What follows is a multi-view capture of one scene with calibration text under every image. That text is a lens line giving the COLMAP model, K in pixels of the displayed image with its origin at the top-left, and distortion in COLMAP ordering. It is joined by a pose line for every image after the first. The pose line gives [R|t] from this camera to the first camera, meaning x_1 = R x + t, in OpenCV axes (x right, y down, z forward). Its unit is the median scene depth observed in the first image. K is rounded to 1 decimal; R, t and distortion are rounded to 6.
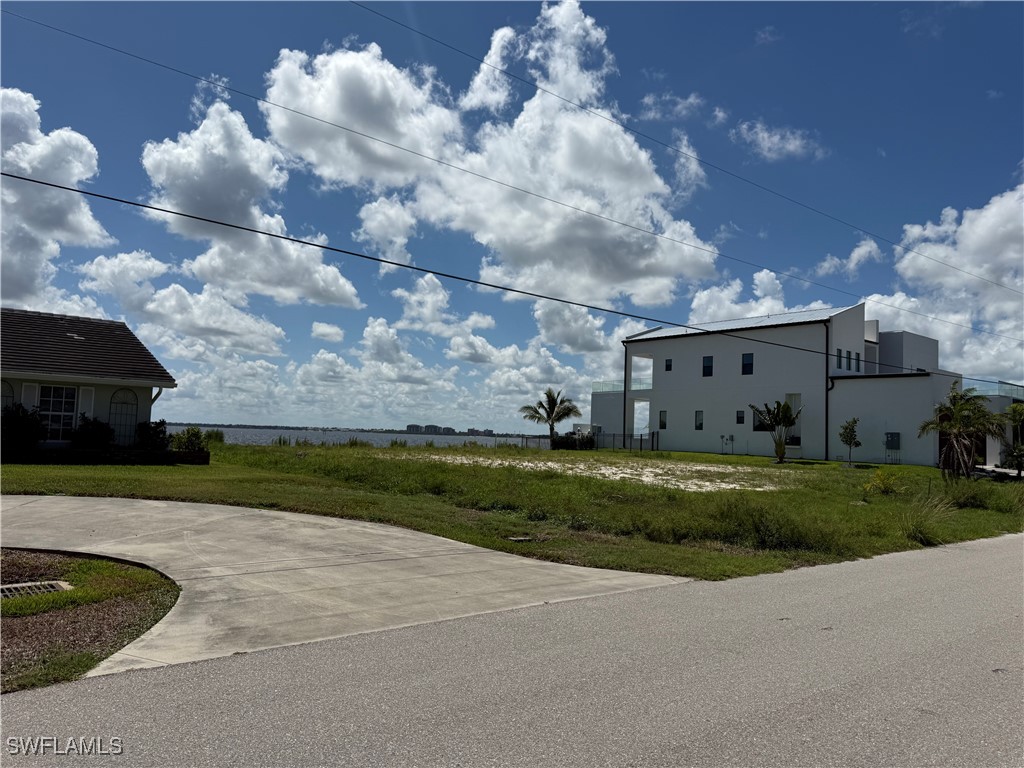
lens RADIAL K [[774.0, 0, 502.6], [0, 774.0, 380.5], [0, 0, 1]] dist [0.053463, -0.002505]
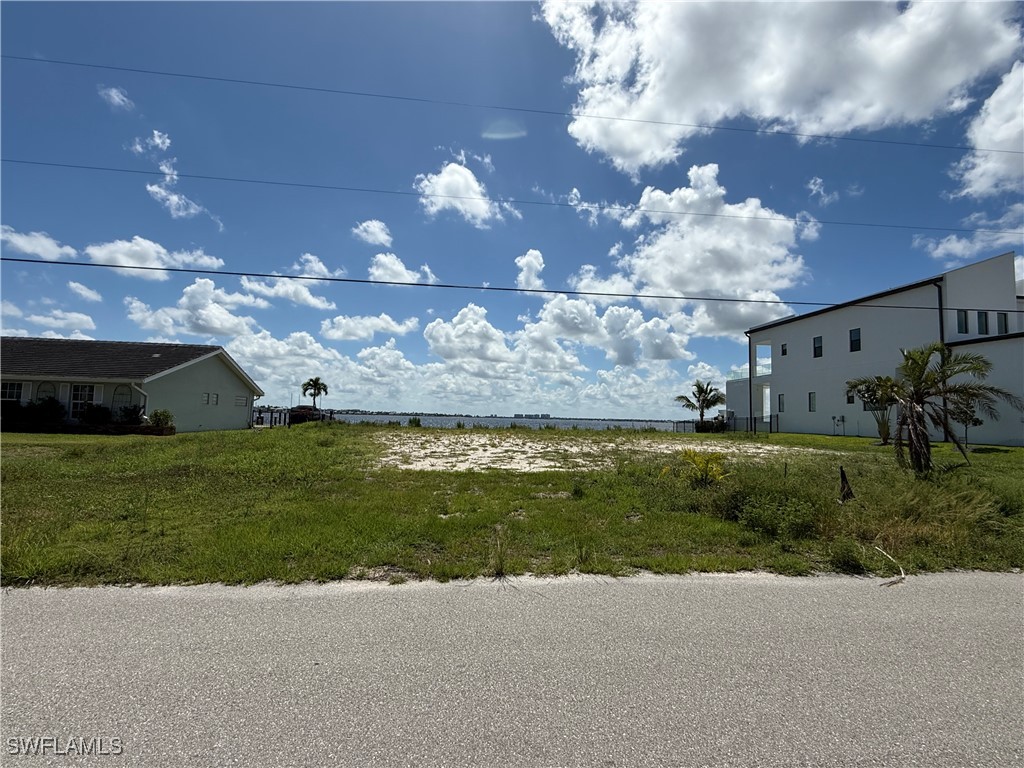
lens RADIAL K [[497.9, 0, 512.0], [0, 497.9, 384.0], [0, 0, 1]] dist [0.010332, -0.000005]
pose [[0.829634, -0.053749, -0.555715, 0.061497], [0.044881, 0.998554, -0.029577, 0.006309], [0.556501, -0.000403, 0.830847, 0.053678]]
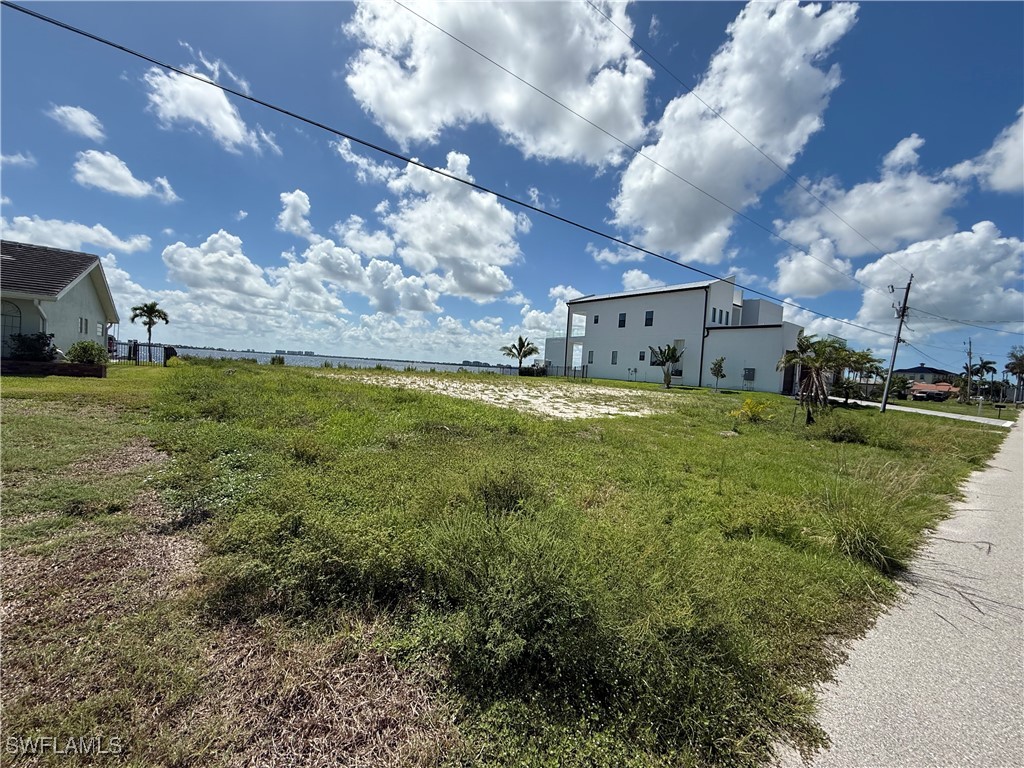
lens RADIAL K [[413.1, 0, 512.0], [0, 413.1, 384.0], [0, 0, 1]] dist [-0.015608, 0.000143]
pose [[0.998906, 0.026285, -0.038690, 0.019689], [-0.021968, 0.993901, 0.108064, 0.004394], [0.041294, -0.107096, 0.993391, 0.046718]]
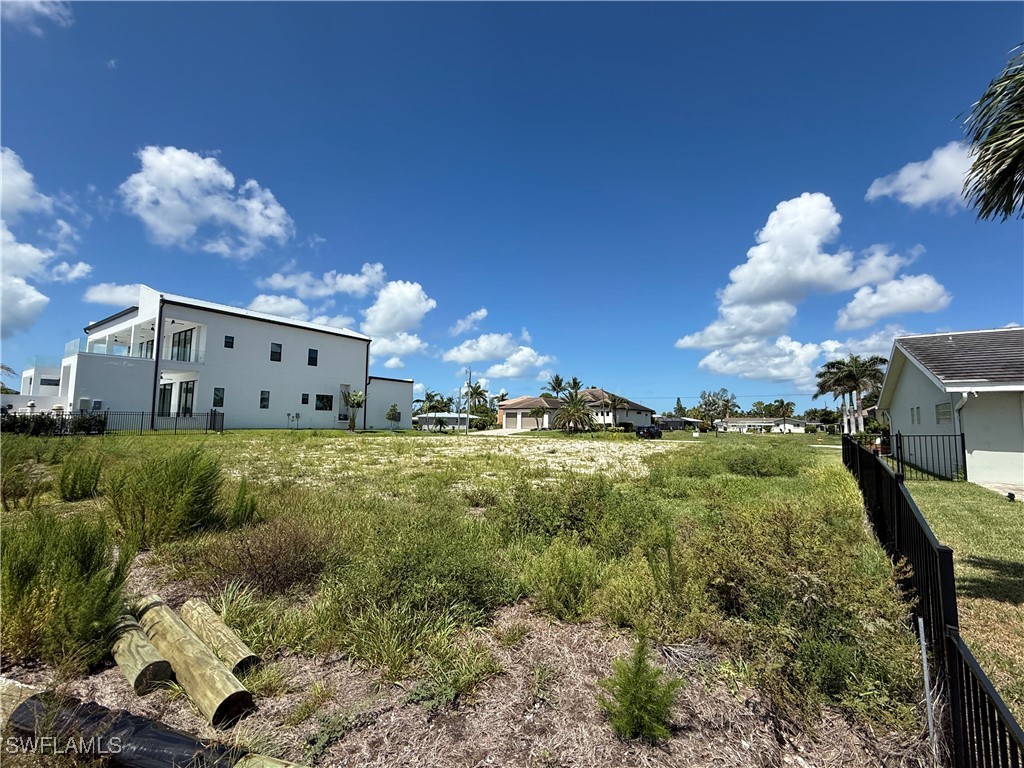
lens RADIAL K [[413.1, 0, 512.0], [0, 413.1, 384.0], [0, 0, 1]] dist [-0.015608, 0.000143]
pose [[-0.237690, 0.053570, 0.969863, -0.083474], [-0.092012, 0.992747, -0.077383, 0.008939], [-0.966973, -0.107632, -0.231037, 0.169418]]
